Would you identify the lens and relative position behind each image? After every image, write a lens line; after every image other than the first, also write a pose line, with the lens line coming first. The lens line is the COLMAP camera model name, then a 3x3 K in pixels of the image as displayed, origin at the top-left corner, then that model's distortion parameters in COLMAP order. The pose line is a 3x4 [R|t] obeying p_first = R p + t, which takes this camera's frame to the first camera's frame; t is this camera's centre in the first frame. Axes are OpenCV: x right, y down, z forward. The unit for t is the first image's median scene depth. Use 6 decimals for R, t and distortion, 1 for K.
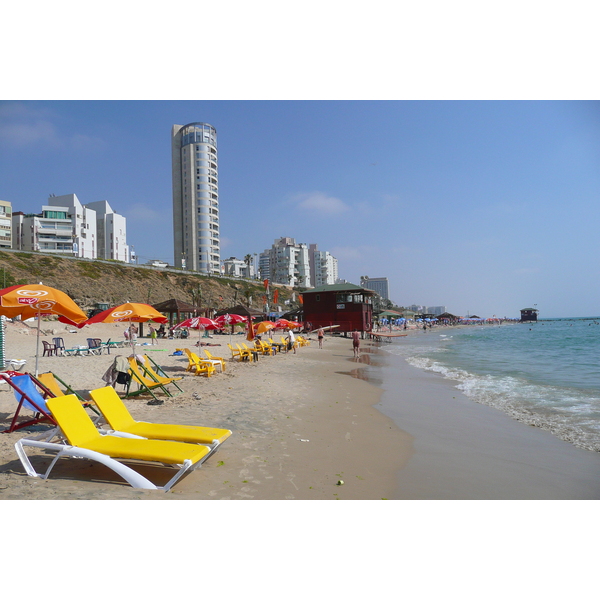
lens RADIAL K [[488.7, 0, 297.9], [0, 488.7, 298.7], [0, 0, 1]] dist [-0.017737, 0.006917]
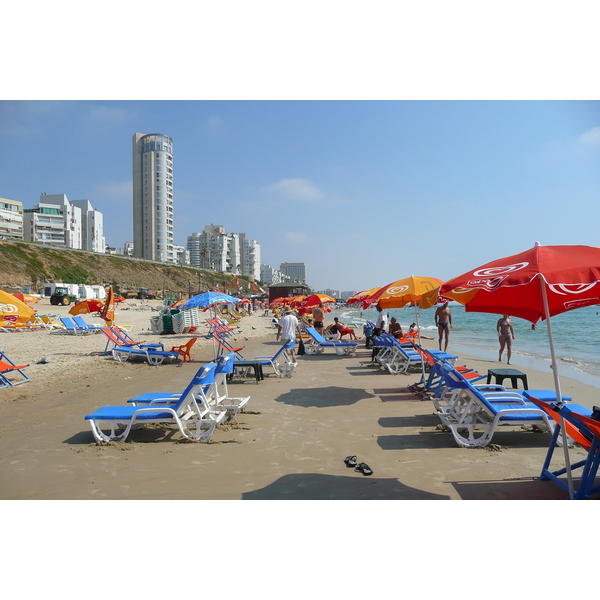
lens RADIAL K [[488.7, 0, 298.2], [0, 488.7, 299.8], [0, 0, 1]] dist [-0.017737, 0.006917]
pose [[0.984862, 0.027764, 0.171102, -0.060818], [-0.034610, 0.998710, 0.037158, -0.010887], [-0.169849, -0.042517, 0.984552, -0.251914]]
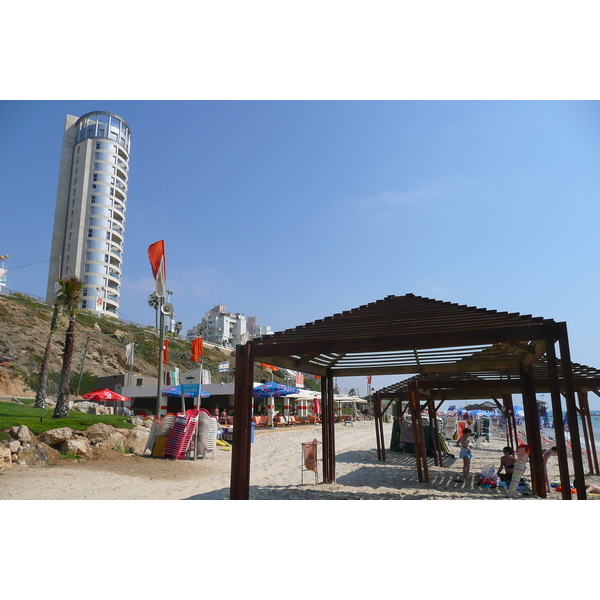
lens RADIAL K [[488.7, 0, 299.0], [0, 488.7, 300.8], [0, 0, 1]] dist [-0.017737, 0.006917]
pose [[0.988964, 0.054182, 0.137891, -0.011728], [-0.029033, 0.983557, -0.178250, 0.015710], [-0.145282, 0.172279, 0.974276, 0.338605]]
